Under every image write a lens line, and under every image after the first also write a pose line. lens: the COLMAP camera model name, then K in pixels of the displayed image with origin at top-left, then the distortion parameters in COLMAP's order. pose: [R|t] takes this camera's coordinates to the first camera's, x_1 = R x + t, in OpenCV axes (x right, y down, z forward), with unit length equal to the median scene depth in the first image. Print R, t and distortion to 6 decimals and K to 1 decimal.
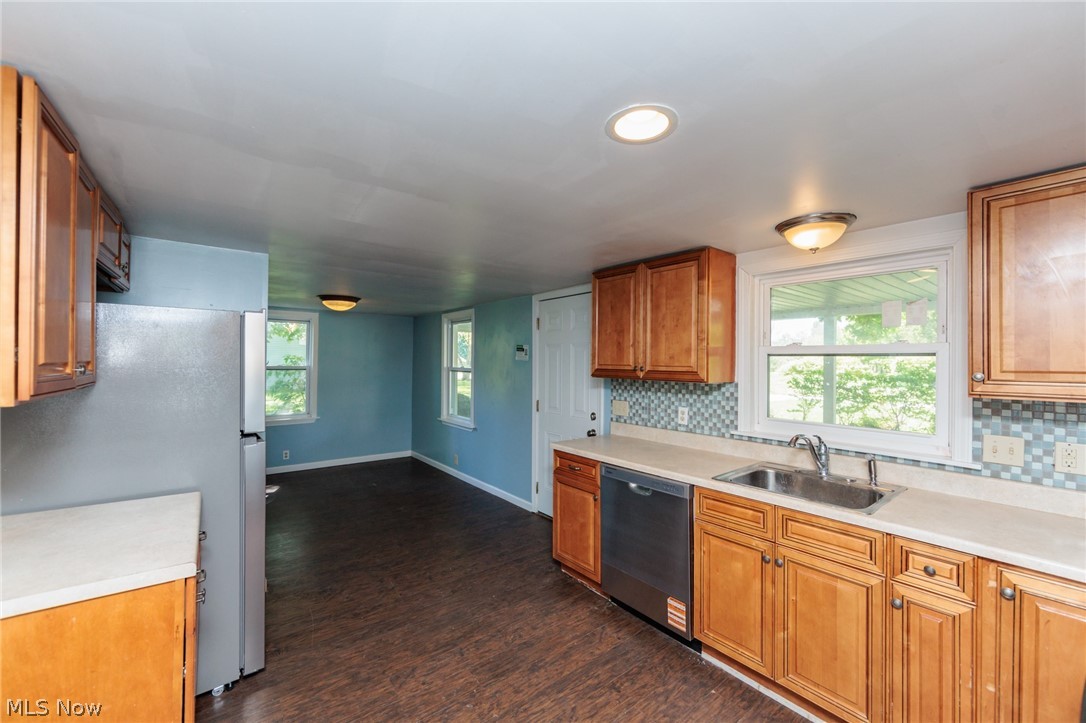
lens RADIAL K [[429.0, 0, 543.6], [0, 429.0, 360.4], [0, 0, 1]] dist [-0.000207, 0.000595]
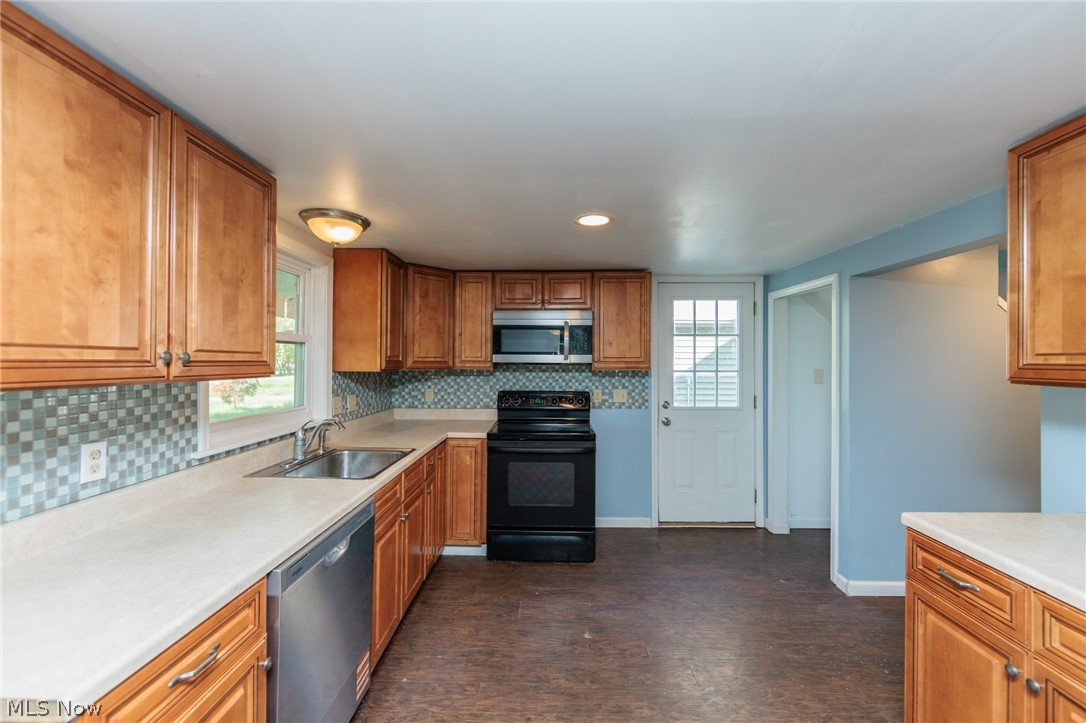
lens RADIAL K [[429.0, 0, 544.1], [0, 429.0, 359.2], [0, 0, 1]] dist [-0.000207, 0.000595]
pose [[-0.778791, -0.010651, 0.627193, -0.335404], [-0.015044, 0.999885, -0.001700, 0.016830], [-0.627103, -0.010759, -0.778862, 1.107641]]
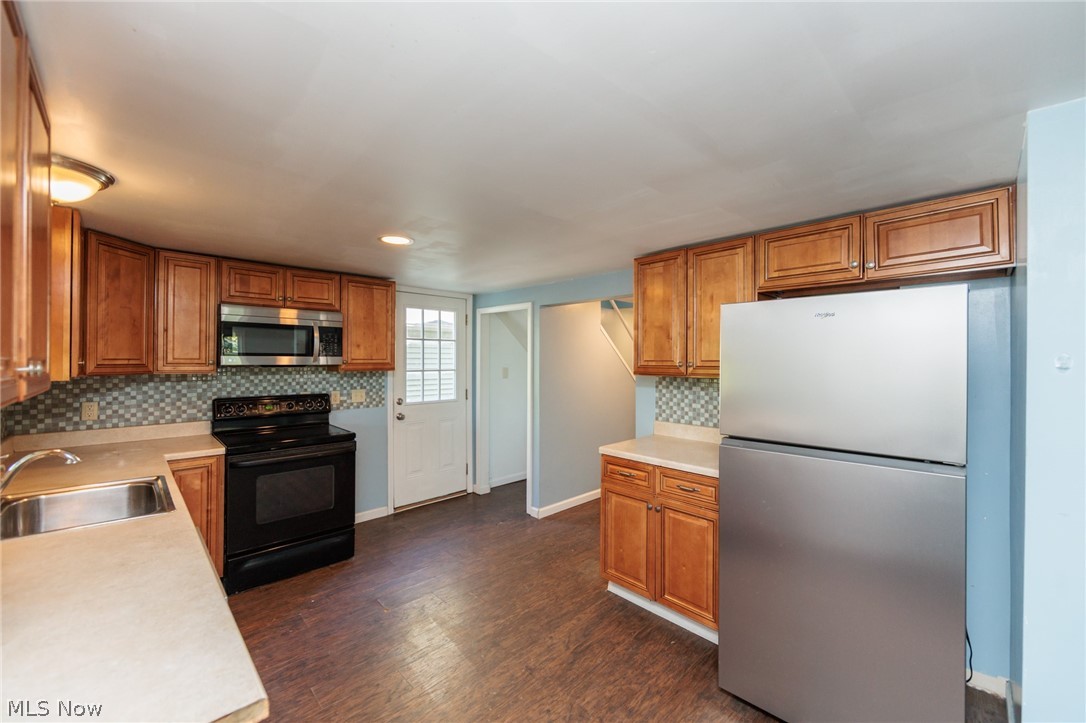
lens RADIAL K [[429.0, 0, 541.3], [0, 429.0, 358.9], [0, 0, 1]] dist [-0.000207, 0.000595]
pose [[-0.993666, -0.013993, -0.111501, -0.201096], [-0.013069, 0.999874, -0.009008, 0.013157], [0.111613, -0.007494, -0.993723, 1.258231]]
